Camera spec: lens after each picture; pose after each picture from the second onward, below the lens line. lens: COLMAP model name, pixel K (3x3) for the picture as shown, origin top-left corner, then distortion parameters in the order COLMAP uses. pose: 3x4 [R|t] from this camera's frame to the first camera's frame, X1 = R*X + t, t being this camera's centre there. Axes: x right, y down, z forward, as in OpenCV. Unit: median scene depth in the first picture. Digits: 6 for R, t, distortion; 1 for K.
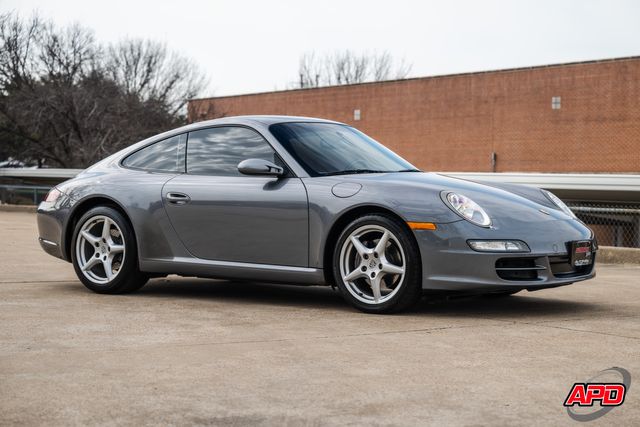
lens RADIAL K [[1512.0, 0, 363.0], [0, 1512.0, 215.2], [0, 0, 1]] dist [0.024649, -0.044312]
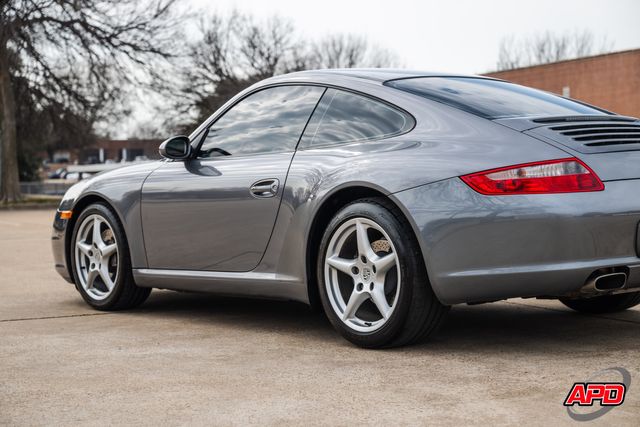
lens RADIAL K [[982.9, 0, 340.0], [0, 982.9, 213.9], [0, 0, 1]] dist [0.002950, -0.003905]
pose [[0.987191, -0.039701, -0.154522, -0.052717], [0.042058, 0.999043, 0.012013, -0.002677], [0.153898, -0.018358, 0.987916, 0.358380]]
